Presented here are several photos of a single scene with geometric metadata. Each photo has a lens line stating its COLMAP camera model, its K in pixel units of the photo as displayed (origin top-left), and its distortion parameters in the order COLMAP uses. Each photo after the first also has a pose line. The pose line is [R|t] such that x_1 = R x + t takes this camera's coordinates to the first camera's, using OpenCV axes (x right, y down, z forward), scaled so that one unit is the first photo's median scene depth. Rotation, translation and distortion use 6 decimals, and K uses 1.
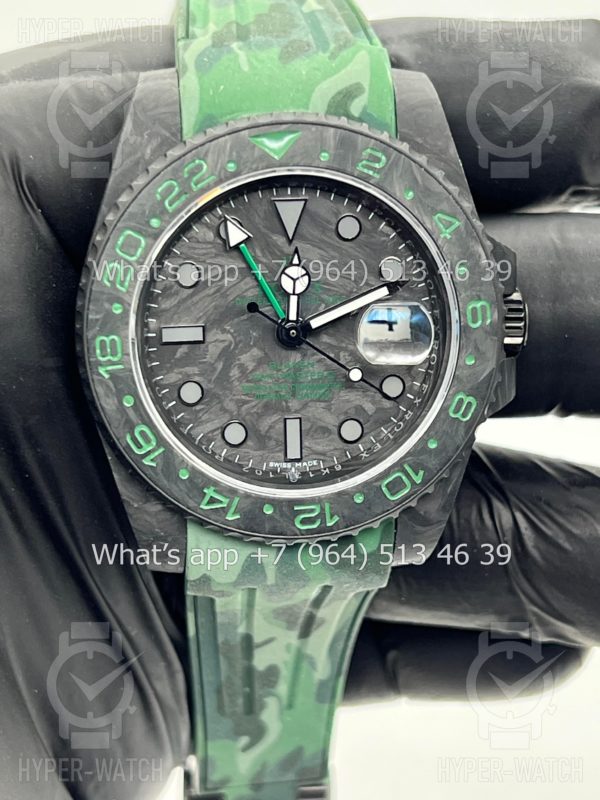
lens RADIAL K [[1911.0, 0, 311.1], [0, 1911.0, 398.5], [0, 0, 1]] dist [0.241797, 0.000000]
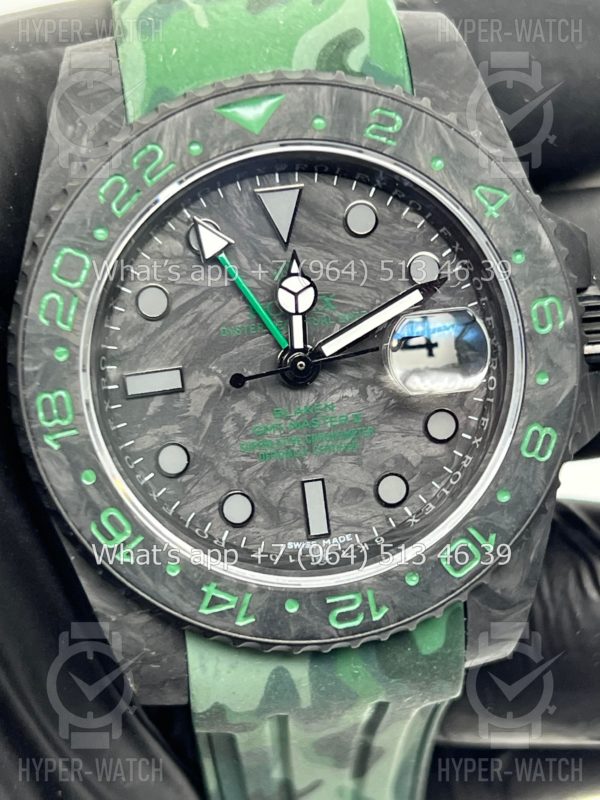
lens RADIAL K [[1911.0, 0, 298.6], [0, 1911.0, 396.7], [0, 0, 1]] dist [0.241797, 0.000000]
pose [[0.994681, -0.100974, -0.020345, 0.003553], [0.099437, 0.992848, -0.066073, 0.026837], [0.026872, 0.063698, 0.997607, 0.256627]]
